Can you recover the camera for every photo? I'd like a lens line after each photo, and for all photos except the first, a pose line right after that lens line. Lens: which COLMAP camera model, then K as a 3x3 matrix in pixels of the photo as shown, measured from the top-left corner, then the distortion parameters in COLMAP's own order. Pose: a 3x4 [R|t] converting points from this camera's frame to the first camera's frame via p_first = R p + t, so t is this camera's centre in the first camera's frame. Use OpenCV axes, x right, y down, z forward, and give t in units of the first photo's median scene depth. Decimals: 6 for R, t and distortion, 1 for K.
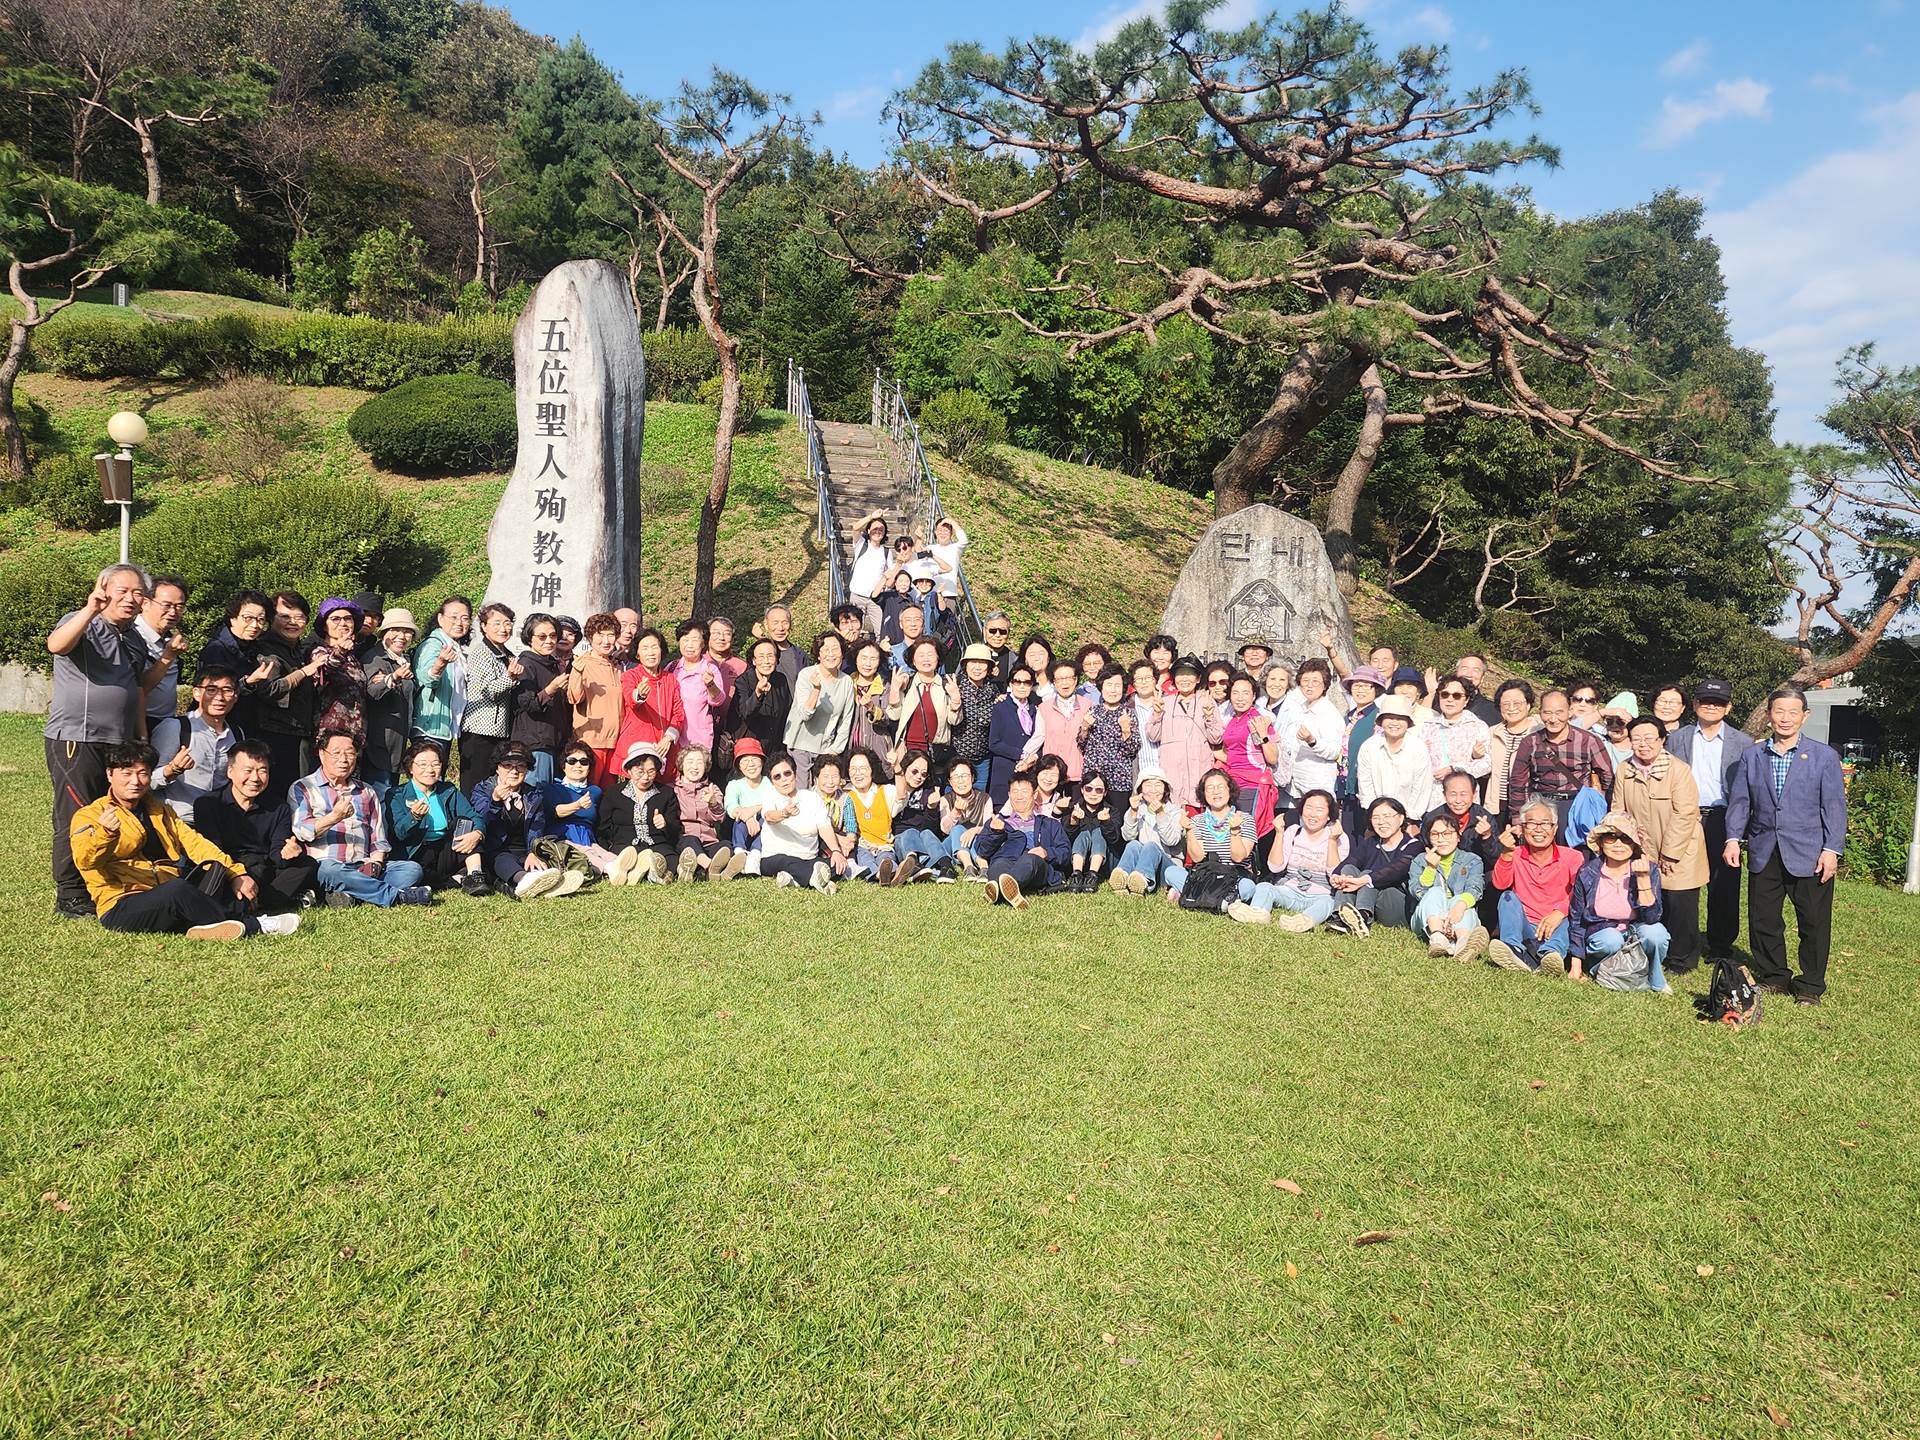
lens RADIAL K [[1562.8, 0, 960.0], [0, 1562.8, 758.5], [0, 0, 1]] dist [0.057514, -0.062851]
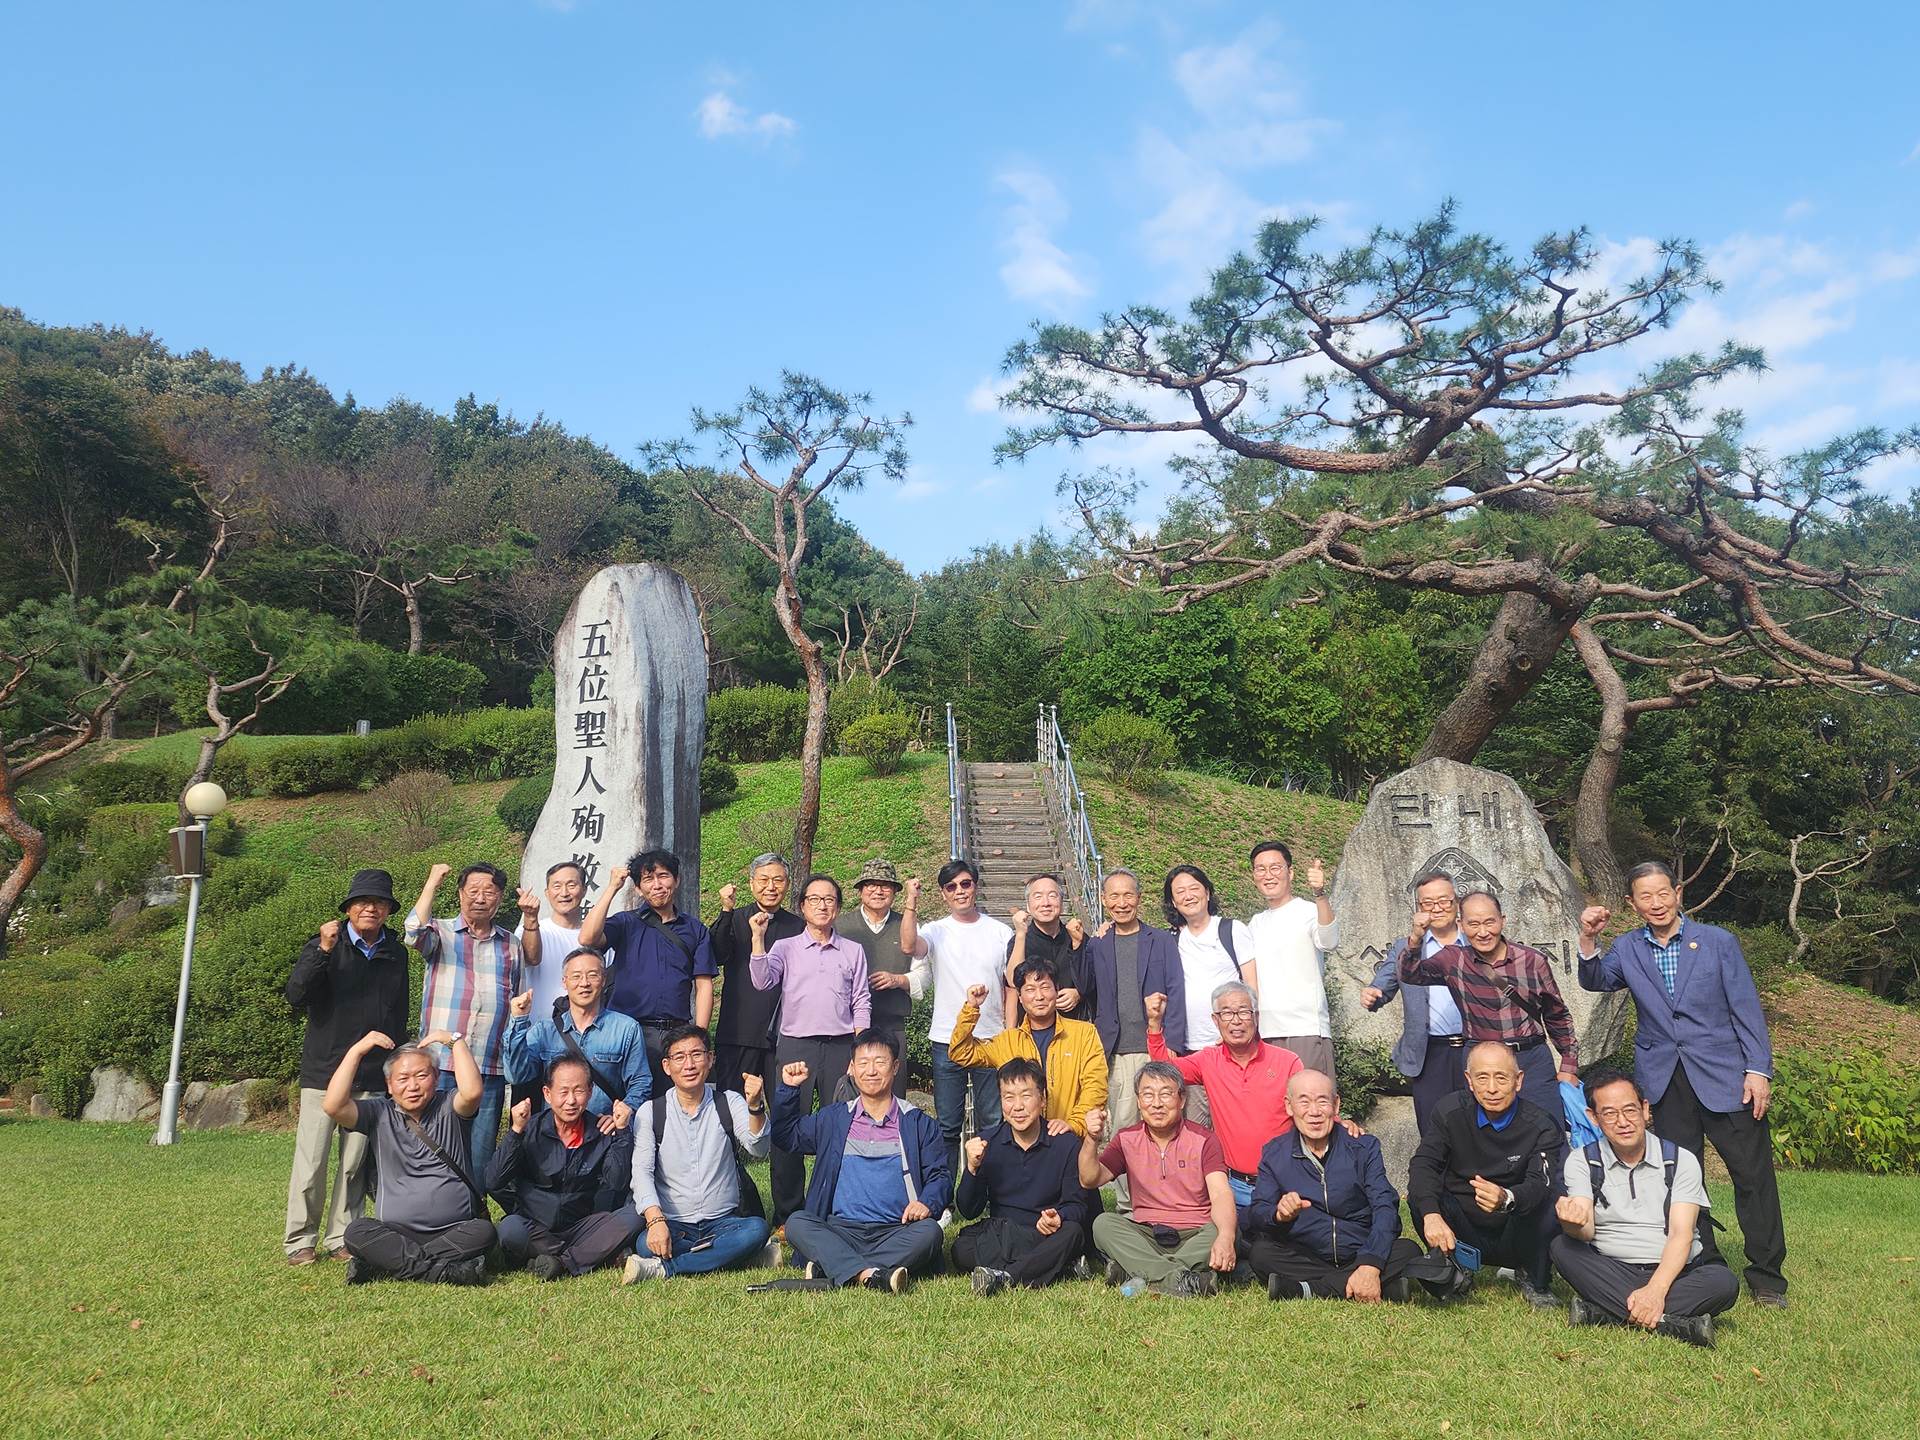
lens RADIAL K [[1535.8, 0, 960.0], [0, 1535.8, 720.0], [0, 0, 1]] dist [0.062790, -0.050584]
pose [[0.981247, -0.094282, -0.168124, 0.085821], [0.042740, 0.956923, -0.287179, 0.035784], [0.187958, 0.274608, 0.943007, 0.200540]]
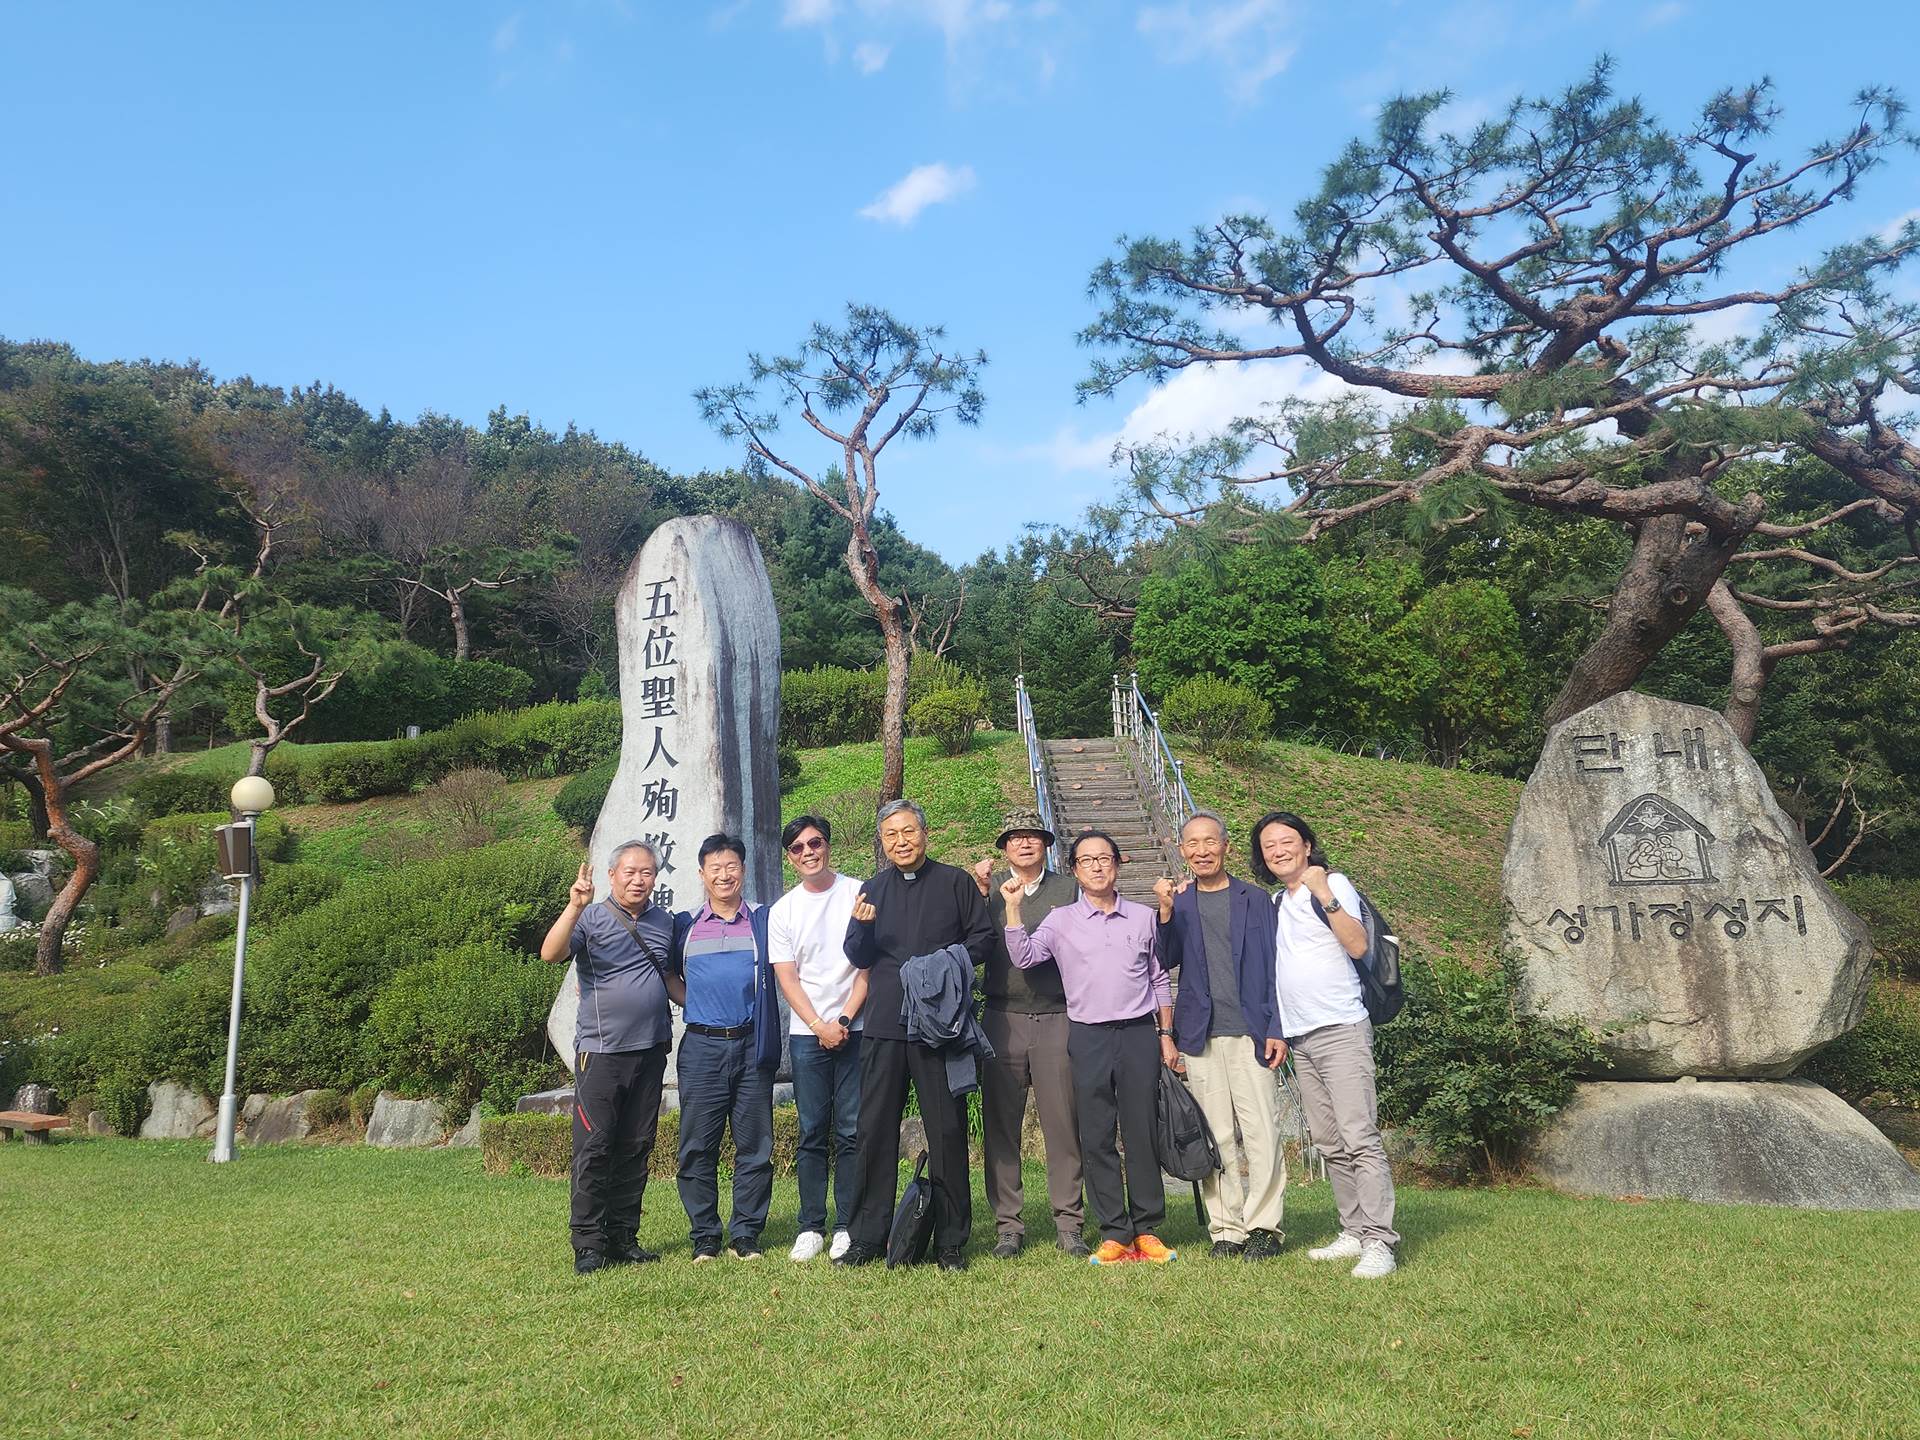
lens RADIAL K [[1521.7, 0, 909.8], [0, 1521.7, 724.4], [0, 0, 1]] dist [0.076053, -0.077092]
pose [[0.966810, -0.128456, -0.220855, 0.033826], [0.061032, 0.955508, -0.288580, 0.029785], [0.248098, 0.265523, 0.931635, 0.283659]]
